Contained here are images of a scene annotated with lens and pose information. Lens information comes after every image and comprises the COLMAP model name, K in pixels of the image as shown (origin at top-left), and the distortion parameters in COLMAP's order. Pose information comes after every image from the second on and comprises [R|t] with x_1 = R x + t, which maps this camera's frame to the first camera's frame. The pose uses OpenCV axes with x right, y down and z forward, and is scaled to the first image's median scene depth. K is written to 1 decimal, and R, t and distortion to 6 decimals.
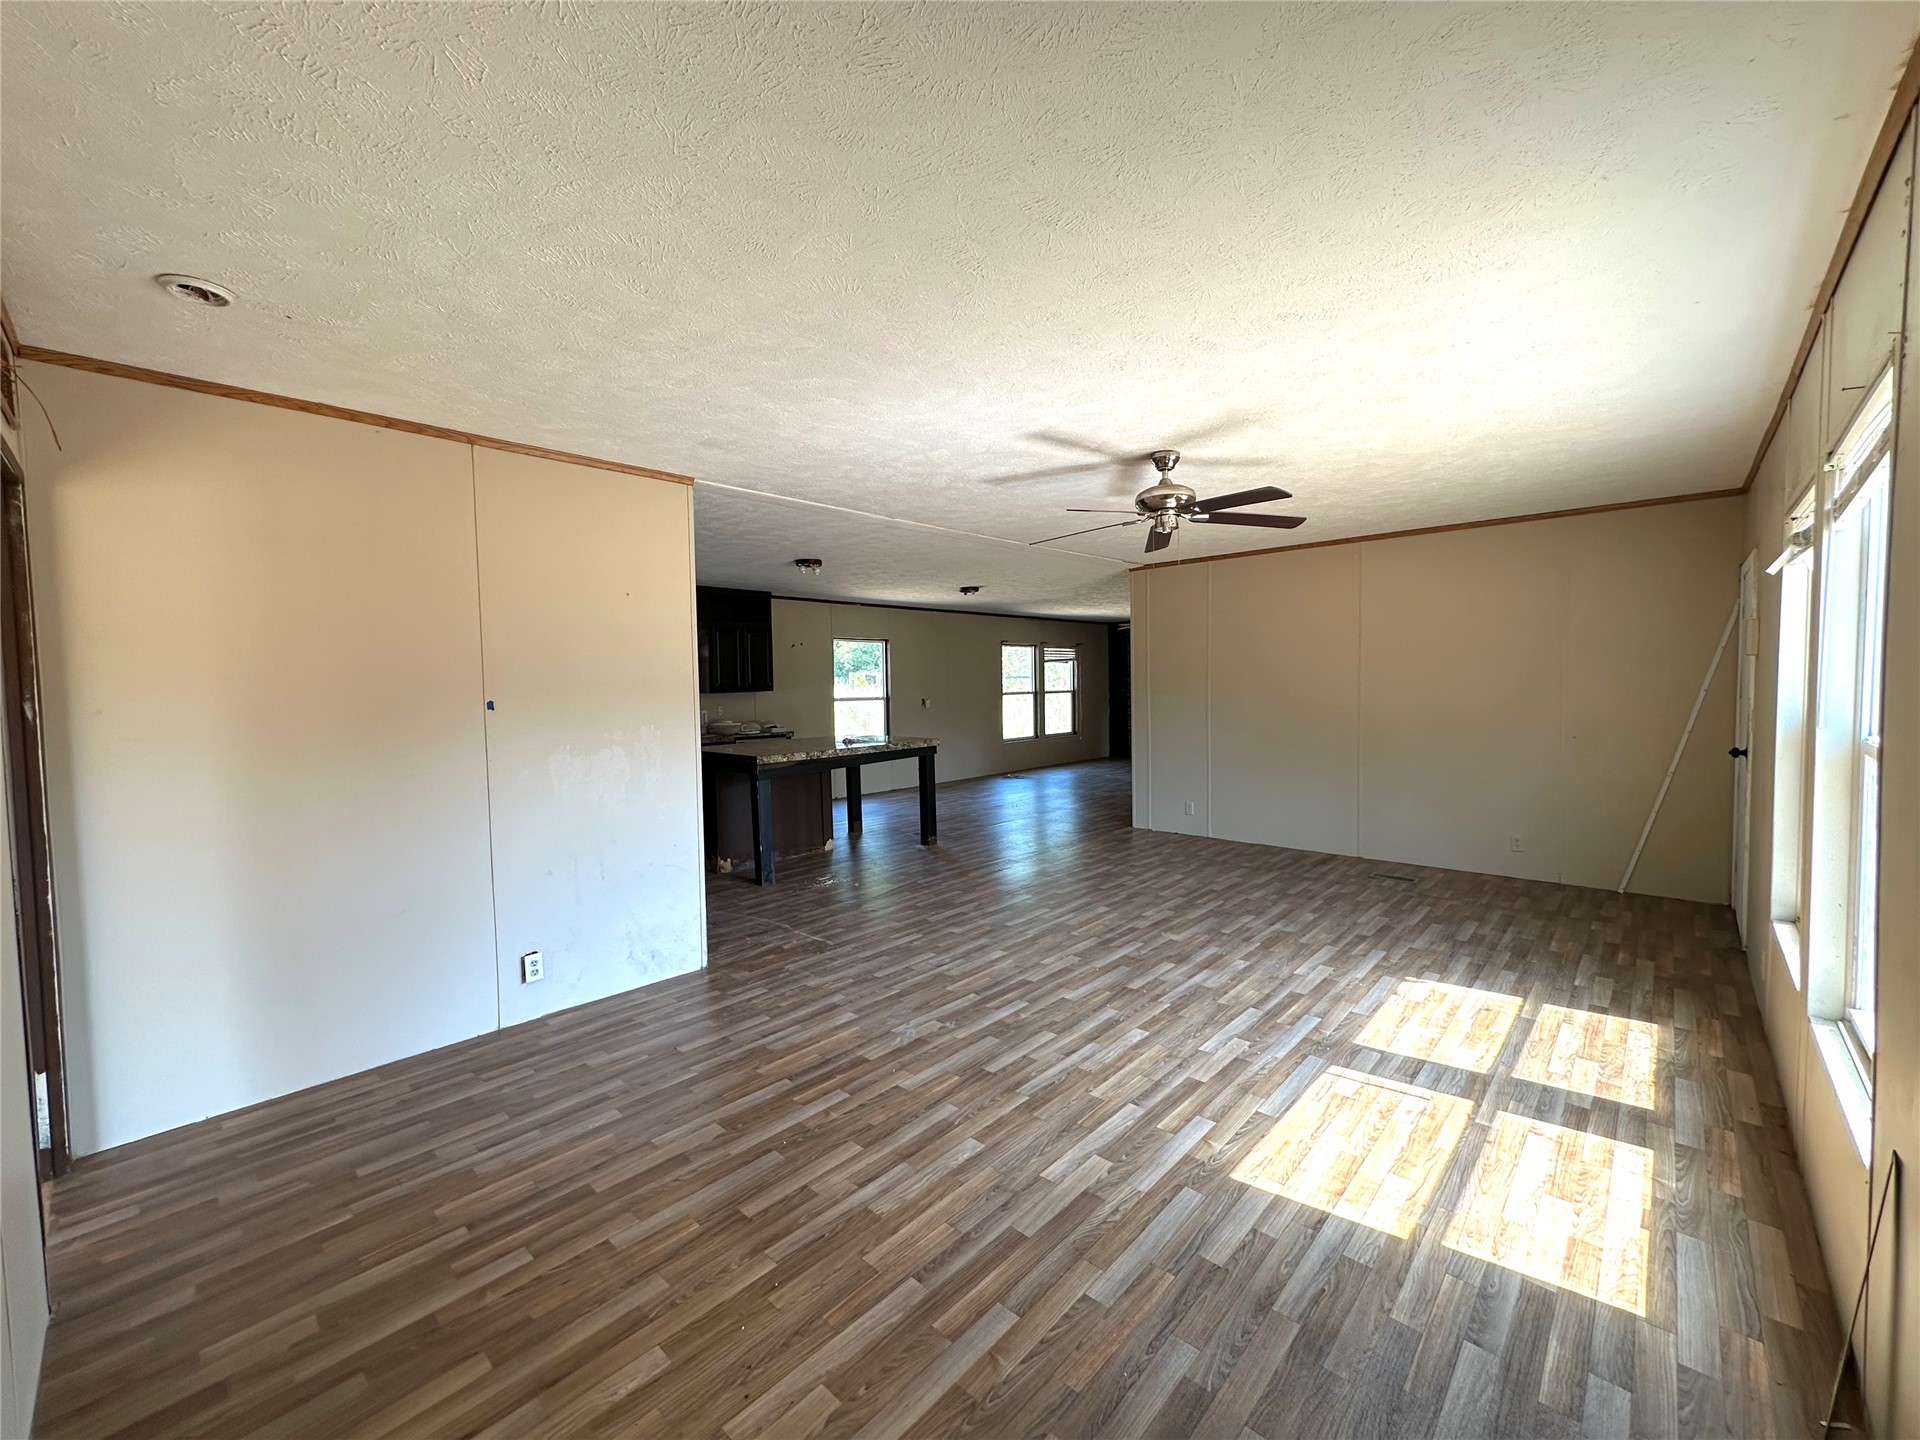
lens RADIAL K [[775.6, 0, 968.6], [0, 775.6, 717.9], [0, 0, 1]] dist [-0.003593, -0.000088]
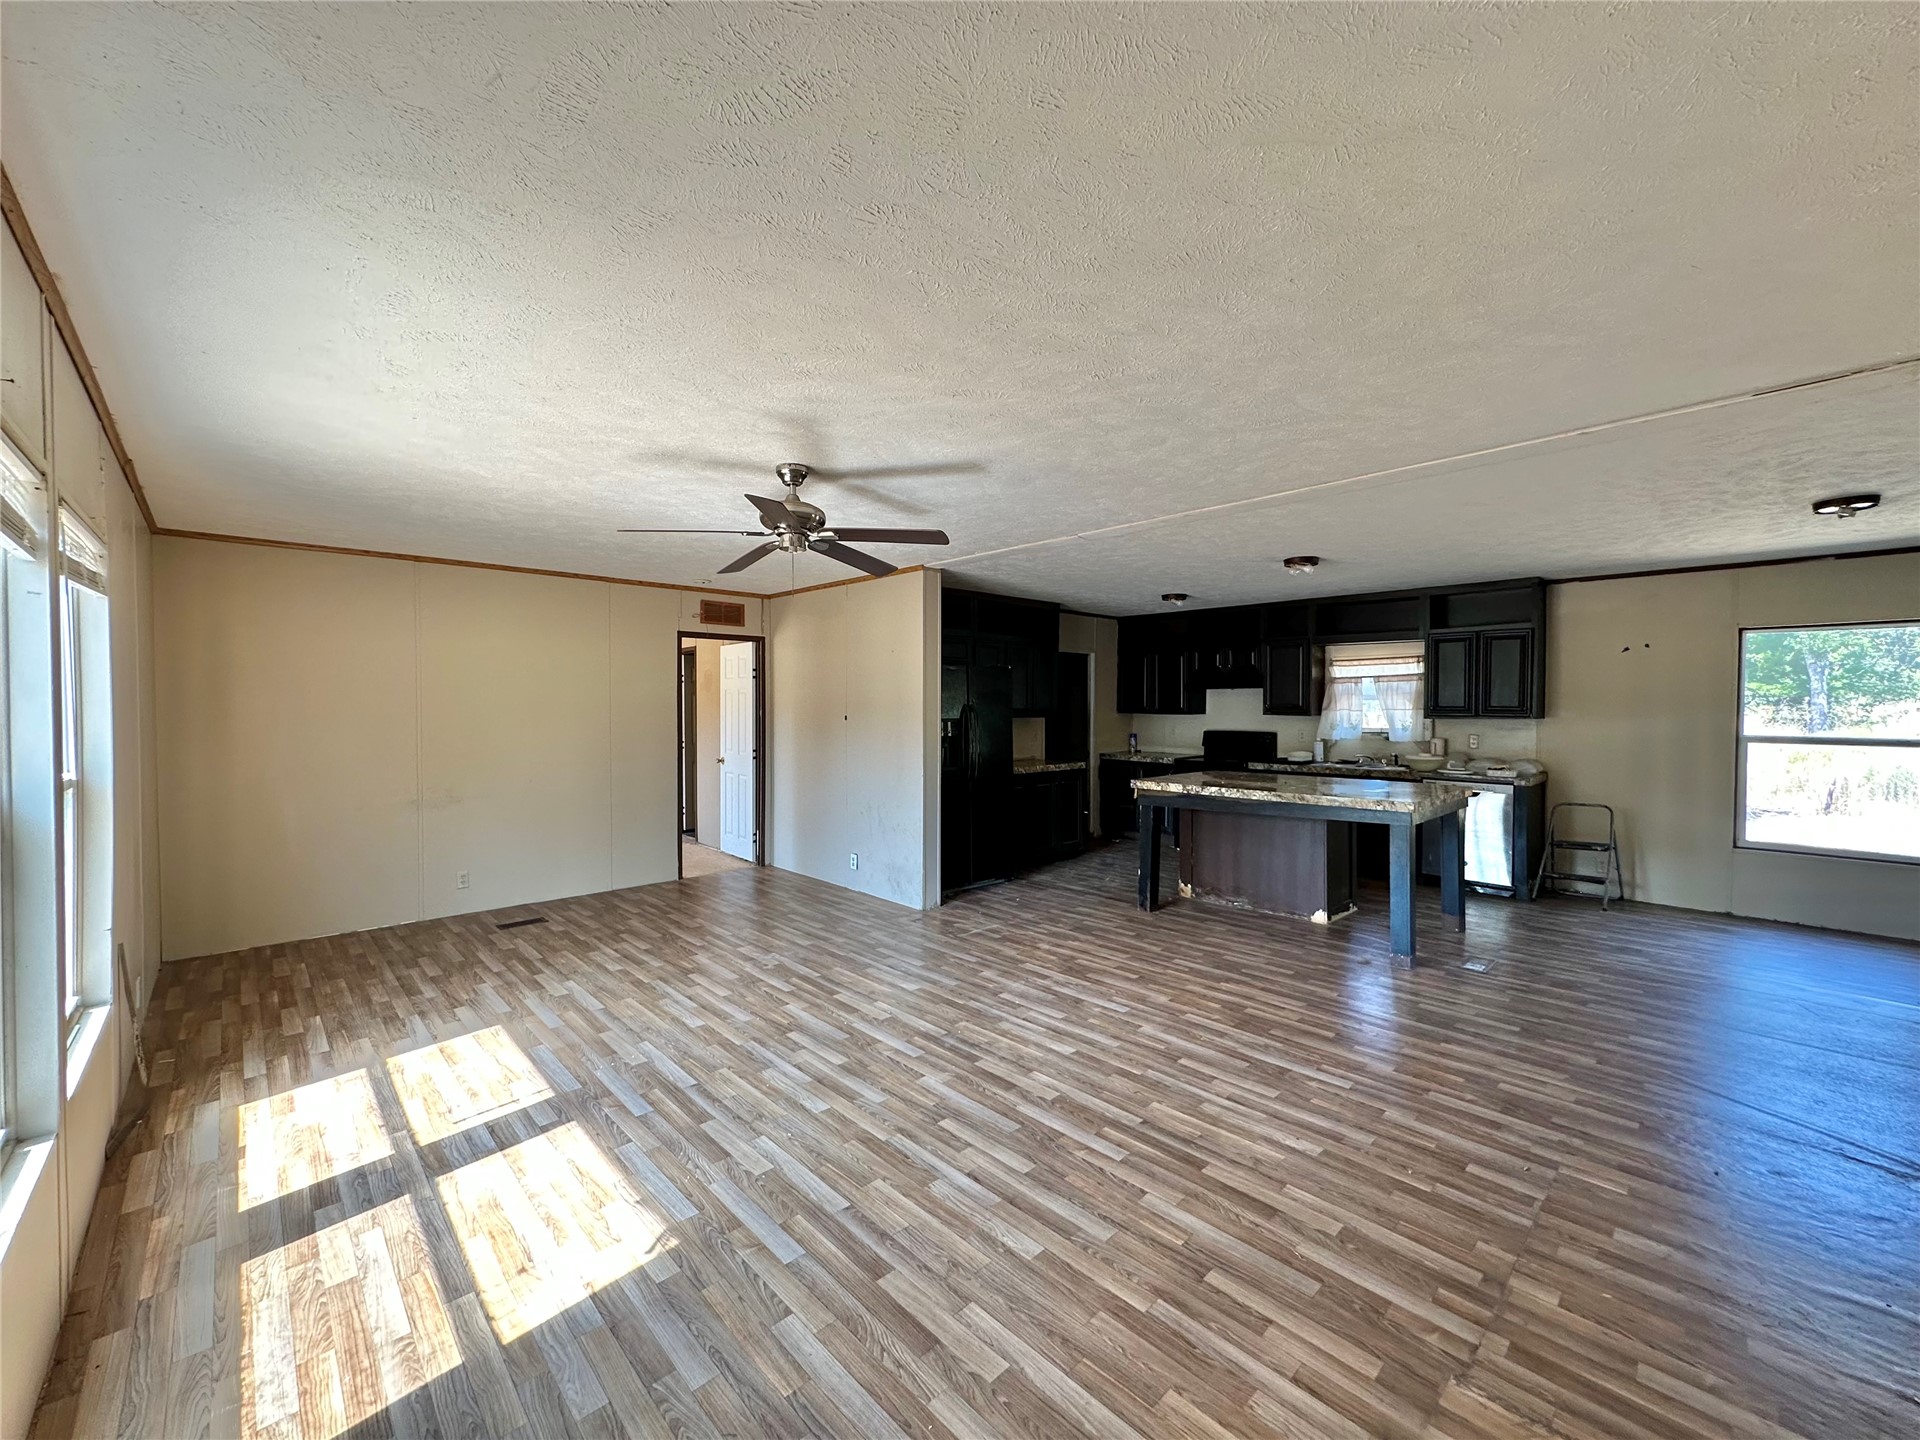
lens RADIAL K [[790.1, 0, 919.8], [0, 790.1, 716.2], [0, 0, 1]] dist [-0.000487, -0.000471]
pose [[-0.117778, 0.030223, -0.992580, 1.171328], [-0.042699, 0.998458, 0.035469, -0.079356], [0.992122, 0.046560, -0.116306, 1.293990]]
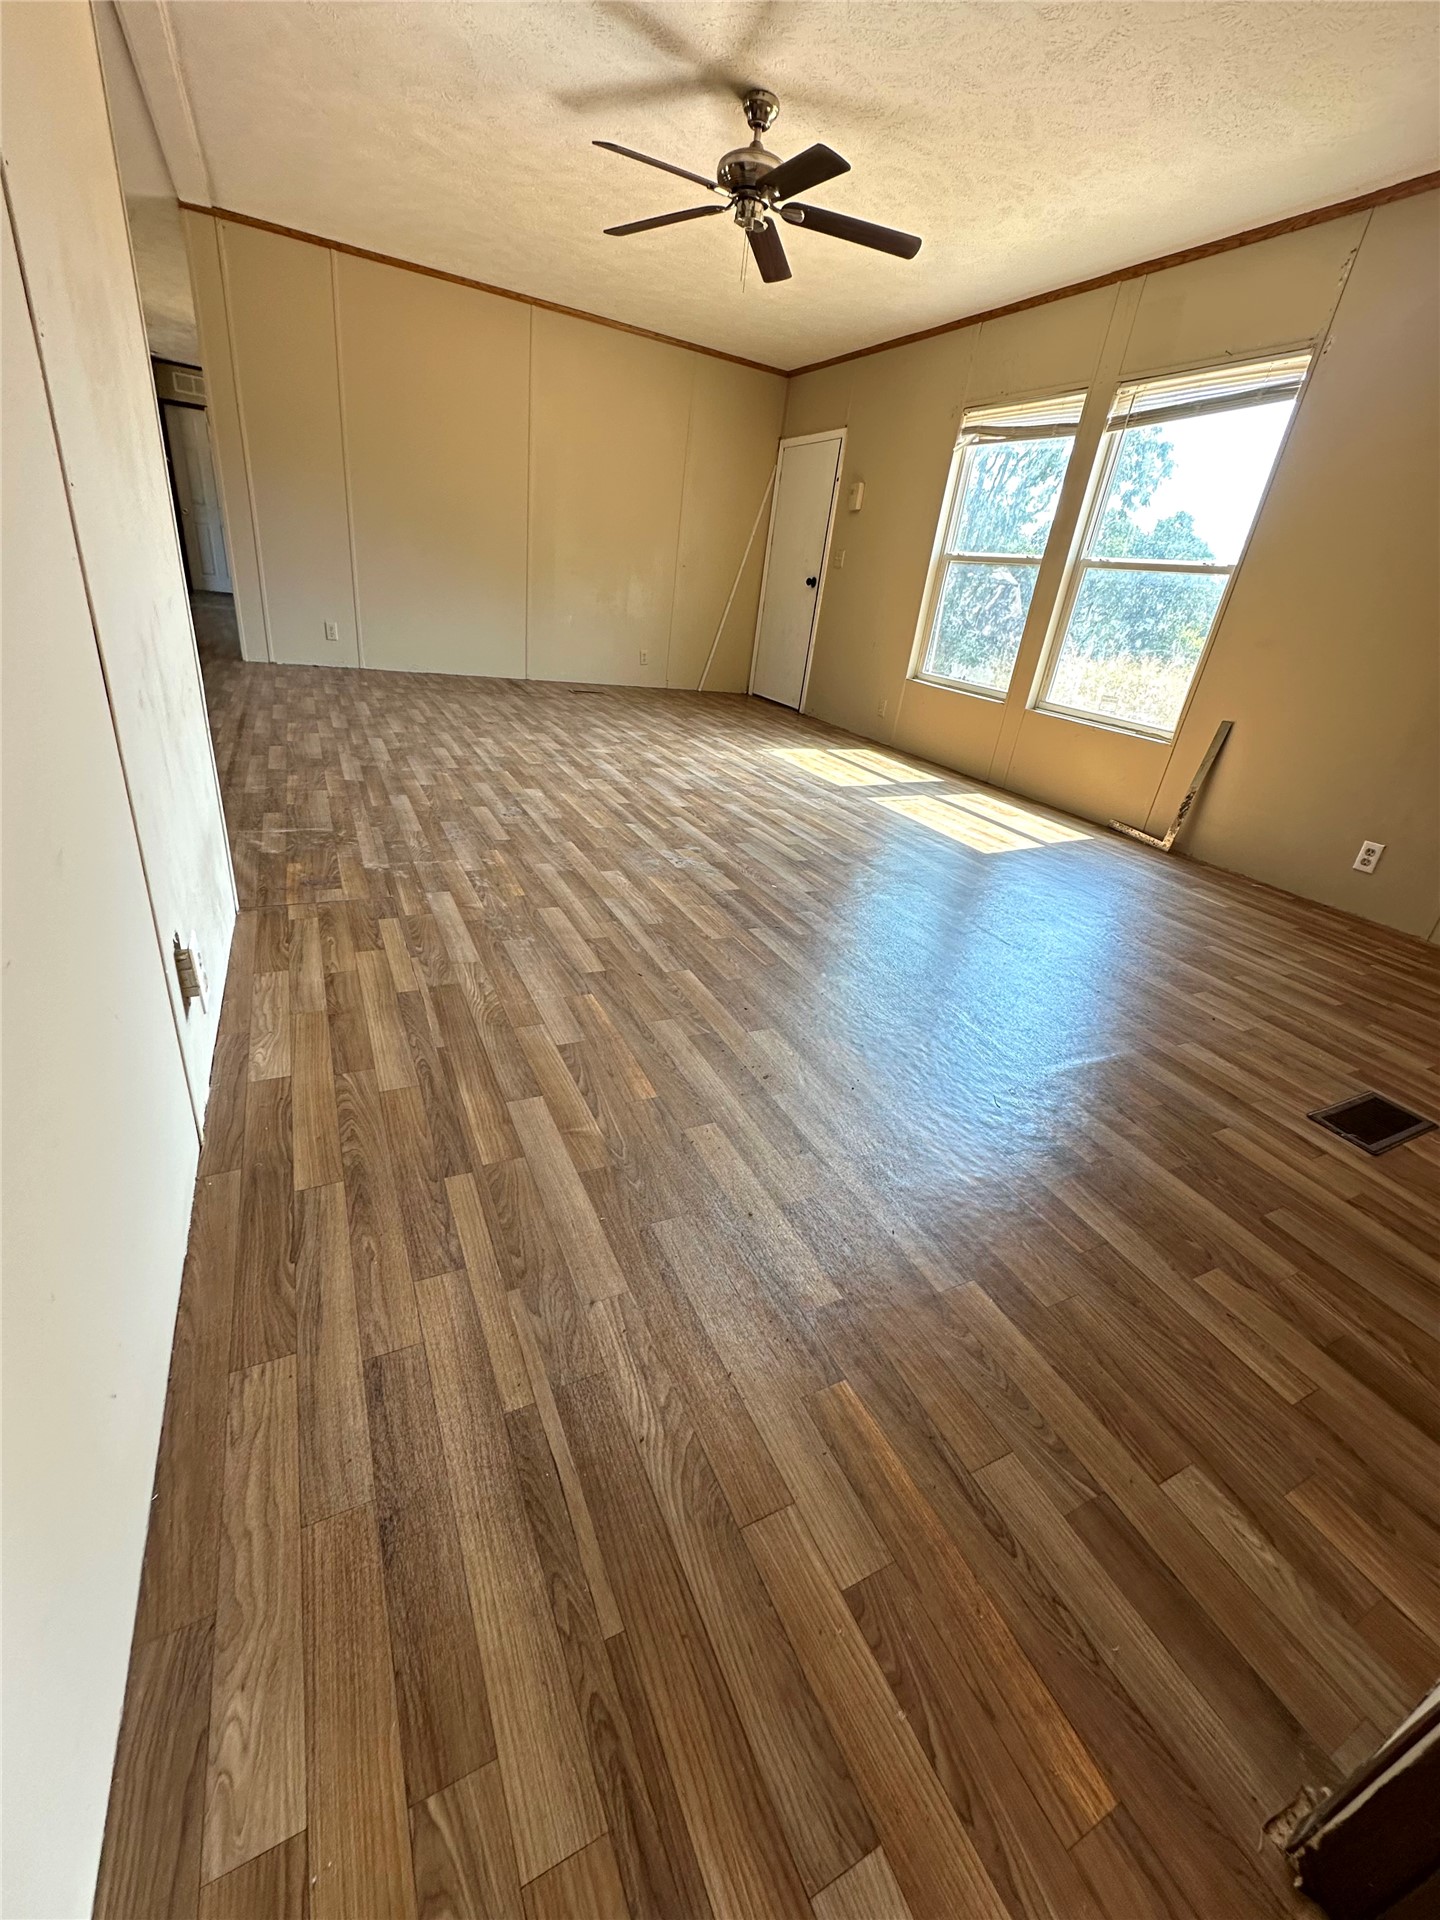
lens RADIAL K [[775.6, 0, 720.0], [0, 775.6, 960.0], [0, 0, 1]] dist [-0.003593, -0.000088]
pose [[0.351042, -0.351555, 0.867859, -0.759230], [-0.077930, 0.912659, 0.401225, 0.147974], [-0.933111, -0.208479, 0.292984, 0.641902]]
